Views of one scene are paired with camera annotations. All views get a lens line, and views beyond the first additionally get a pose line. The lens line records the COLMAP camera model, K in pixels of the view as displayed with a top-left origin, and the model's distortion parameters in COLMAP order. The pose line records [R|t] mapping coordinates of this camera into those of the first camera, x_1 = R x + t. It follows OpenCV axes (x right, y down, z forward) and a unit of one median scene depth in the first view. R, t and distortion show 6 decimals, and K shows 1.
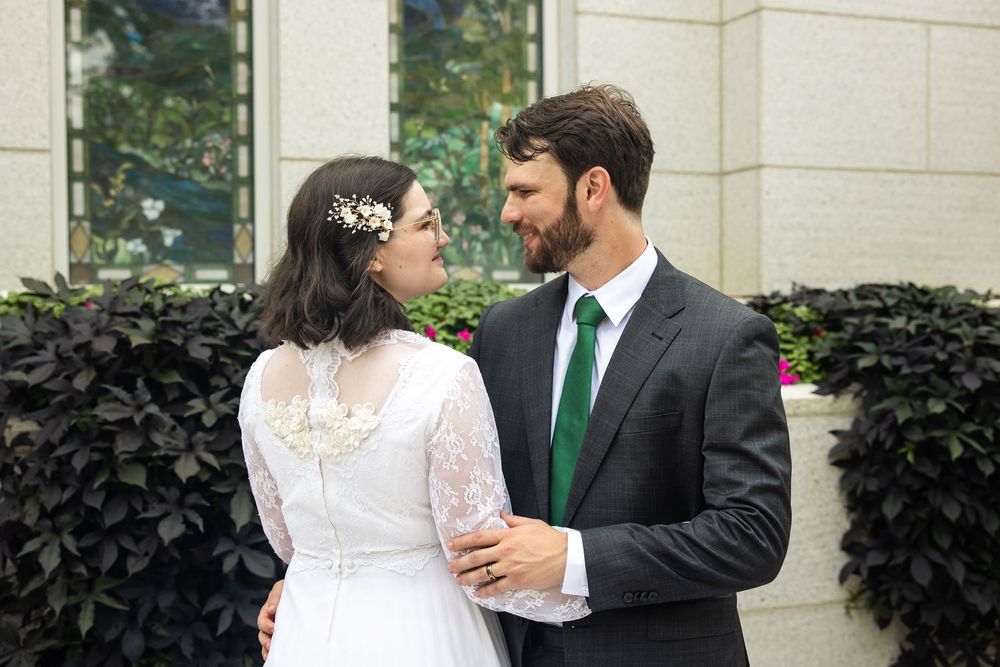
lens RADIAL K [[1223.3, 0, 544.4], [0, 1223.3, 301.9], [0, 0, 1]] dist [0.002209, 0.000000]
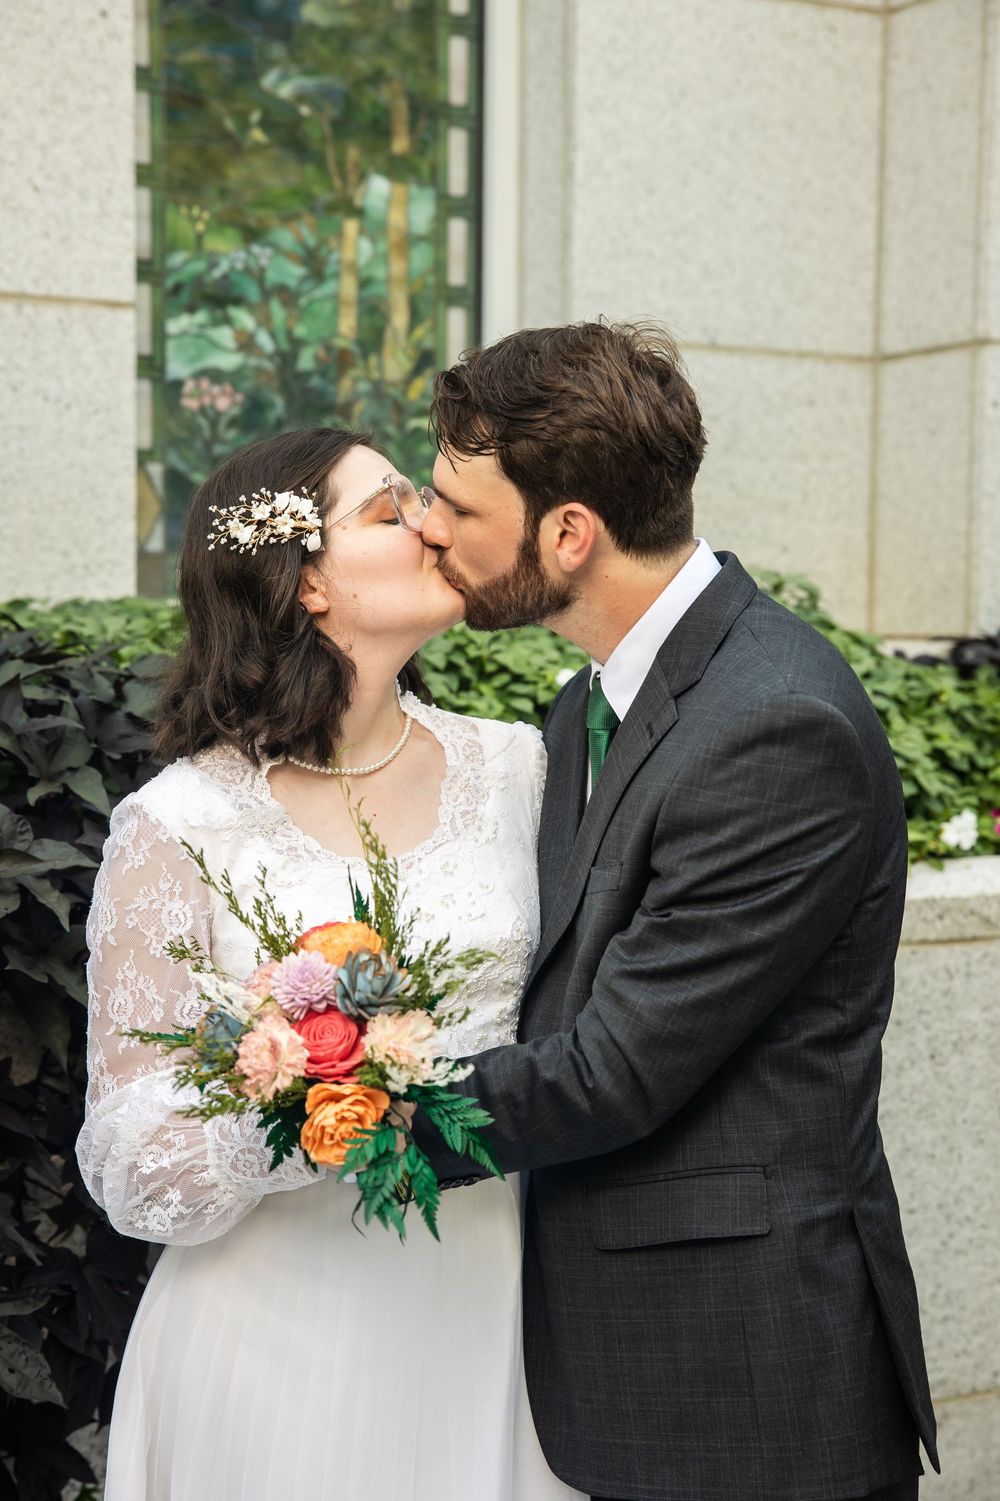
lens RADIAL K [[2340.1, 0, 526.2], [0, 2340.1, 706.1], [0, 0, 1]] dist [0.118752, 0.000000]
pose [[0.994714, 0.013204, 0.101830, -0.068894], [-0.017255, 0.999090, 0.039005, -0.010467], [-0.101222, -0.040556, 0.994037, 0.167633]]
